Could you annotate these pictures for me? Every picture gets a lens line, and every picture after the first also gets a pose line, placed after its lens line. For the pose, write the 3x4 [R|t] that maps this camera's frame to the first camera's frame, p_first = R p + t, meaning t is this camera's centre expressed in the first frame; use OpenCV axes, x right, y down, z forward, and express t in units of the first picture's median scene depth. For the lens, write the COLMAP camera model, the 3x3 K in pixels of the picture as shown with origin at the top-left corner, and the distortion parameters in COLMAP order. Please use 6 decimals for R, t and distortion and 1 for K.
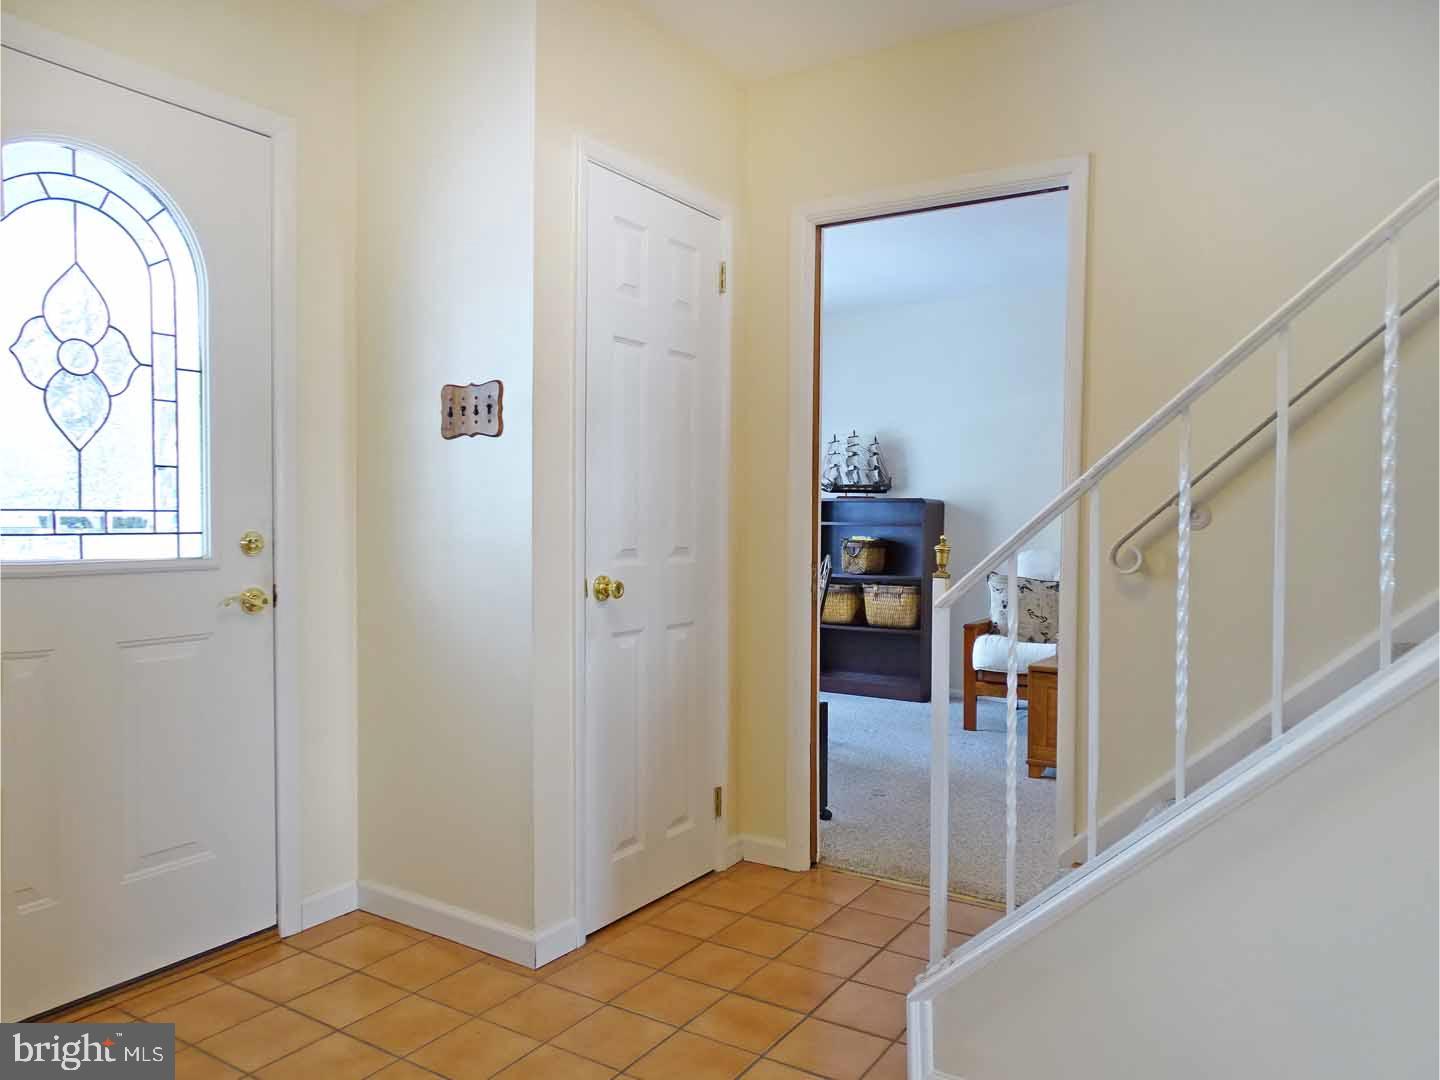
lens RADIAL K [[1030.0, 0, 723.8], [0, 1030.0, 538.4], [0, 0, 1]] dist [0.003004, 0.000913]
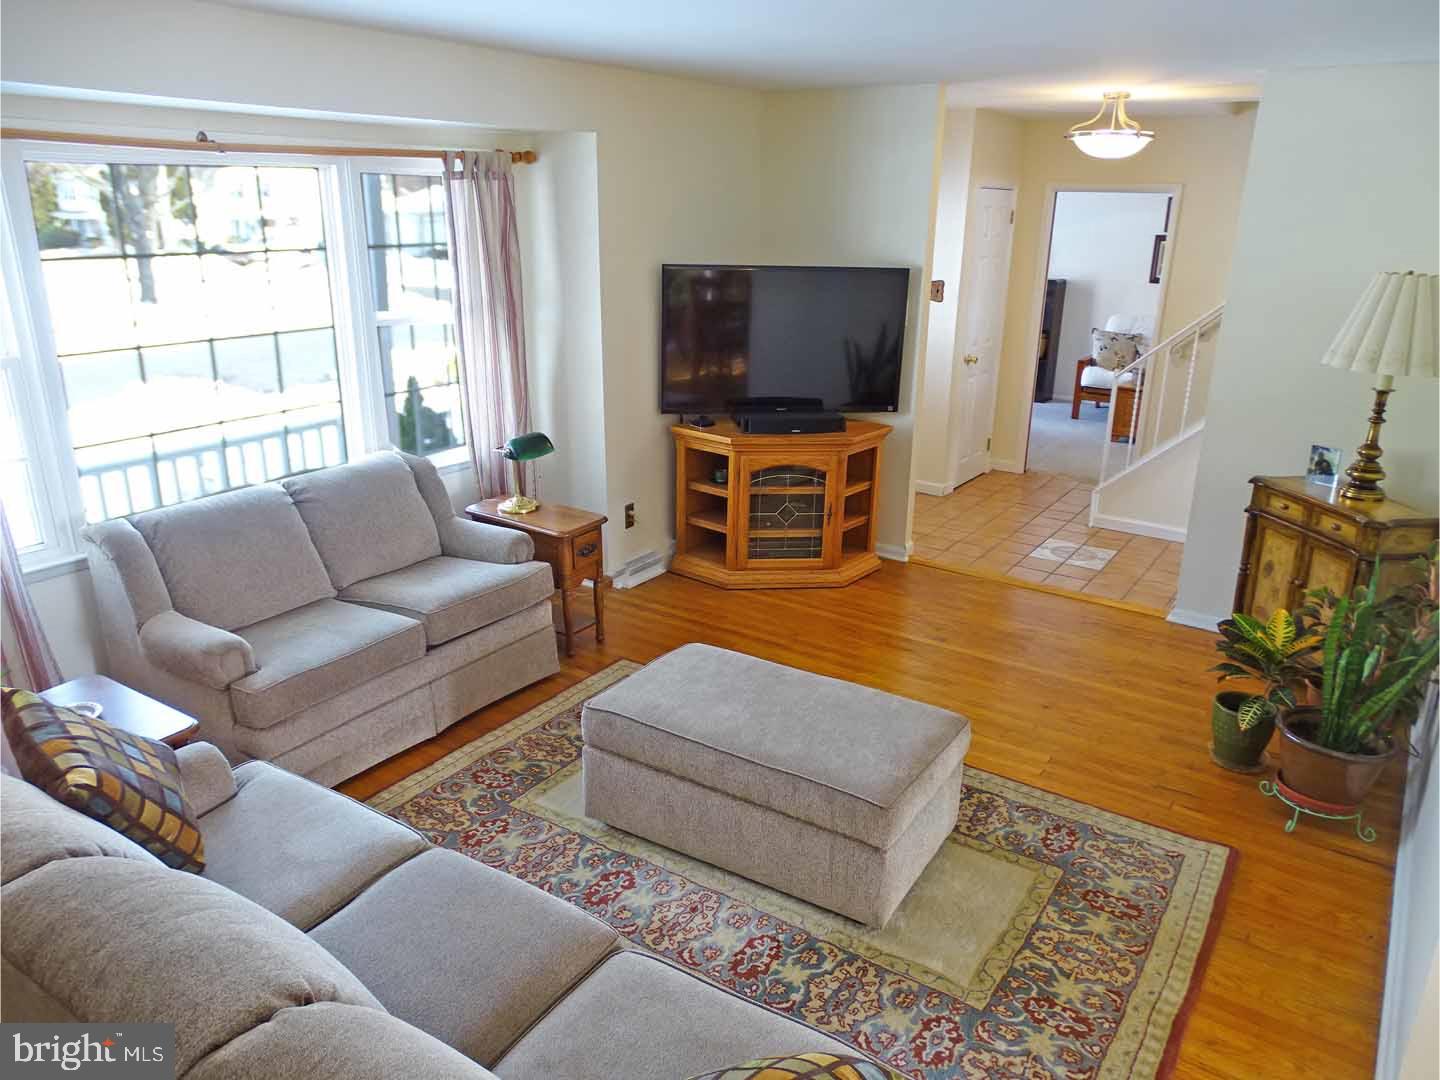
lens RADIAL K [[1030.0, 0, 717.8], [0, 1030.0, 539.4], [0, 0, 1]] dist [0.003004, 0.000913]
pose [[0.999405, 0.019188, -0.028667, -0.549986], [-0.009985, 0.956357, 0.292030, -0.222214], [0.033019, -0.291570, 0.955979, -1.348436]]
